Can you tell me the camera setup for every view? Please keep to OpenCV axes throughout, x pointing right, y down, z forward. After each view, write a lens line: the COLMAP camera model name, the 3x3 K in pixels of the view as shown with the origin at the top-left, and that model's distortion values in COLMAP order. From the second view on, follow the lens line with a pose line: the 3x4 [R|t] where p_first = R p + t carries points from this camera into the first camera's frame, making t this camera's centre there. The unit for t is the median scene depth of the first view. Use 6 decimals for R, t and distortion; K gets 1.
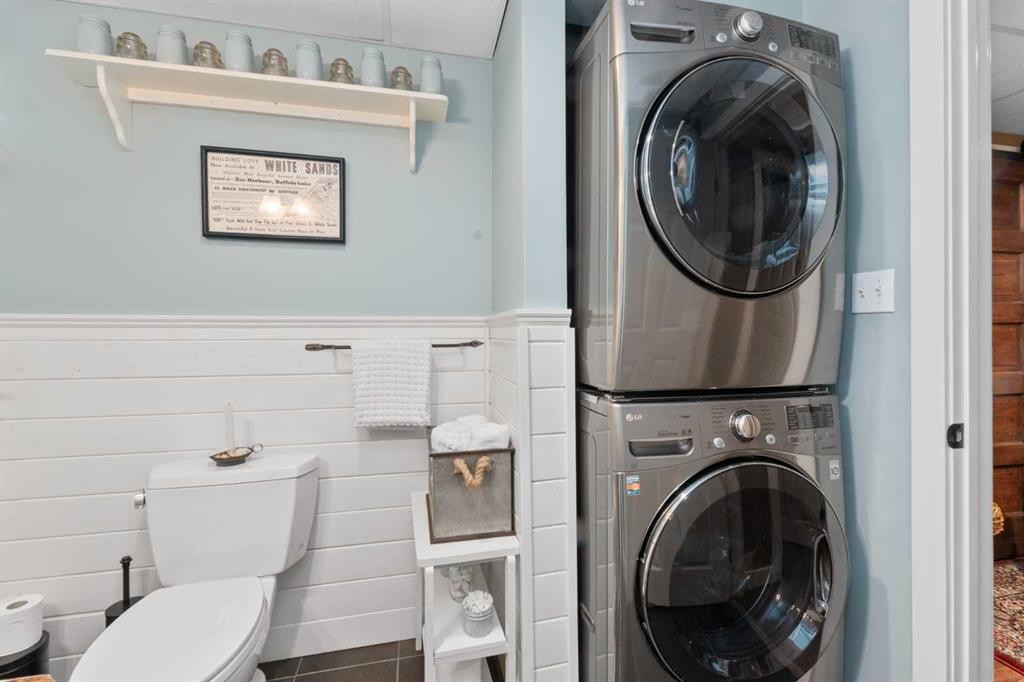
lens RADIAL K [[439.6, 0, 514.1], [0, 439.6, 335.7], [0, 0, 1]] dist [0.000221, -0.000096]
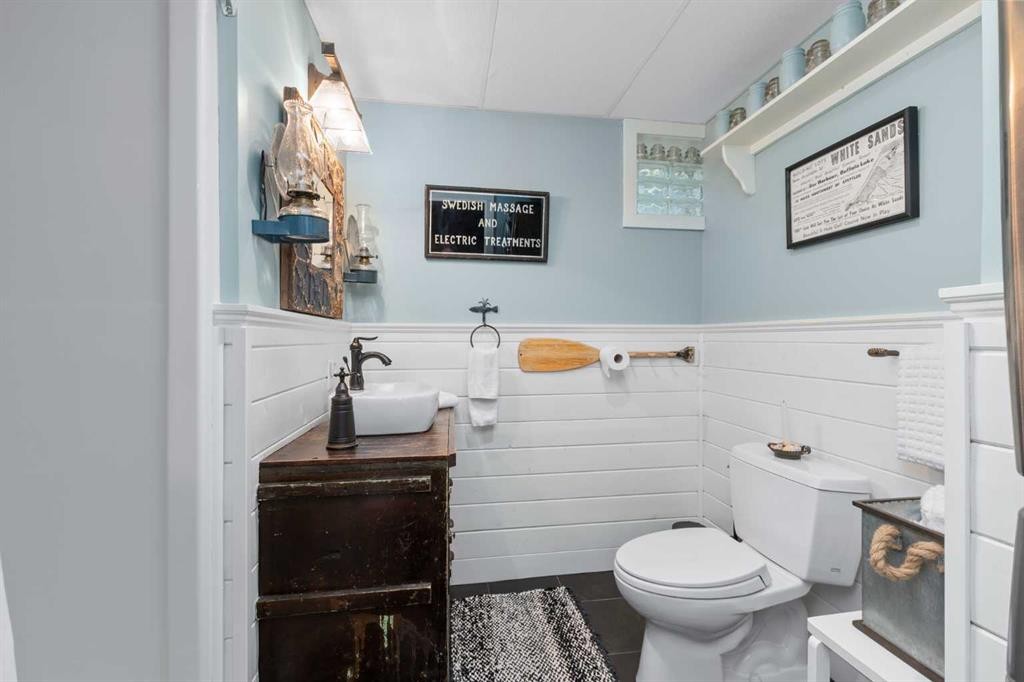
lens RADIAL K [[439.6, 0, 514.1], [0, 439.6, 335.7], [0, 0, 1]] dist [0.000221, -0.000096]
pose [[-0.077731, -0.002370, -0.996972, 0.447178], [-0.003766, 0.999991, -0.002084, -0.001097], [0.996967, 0.003593, -0.077739, 0.390204]]
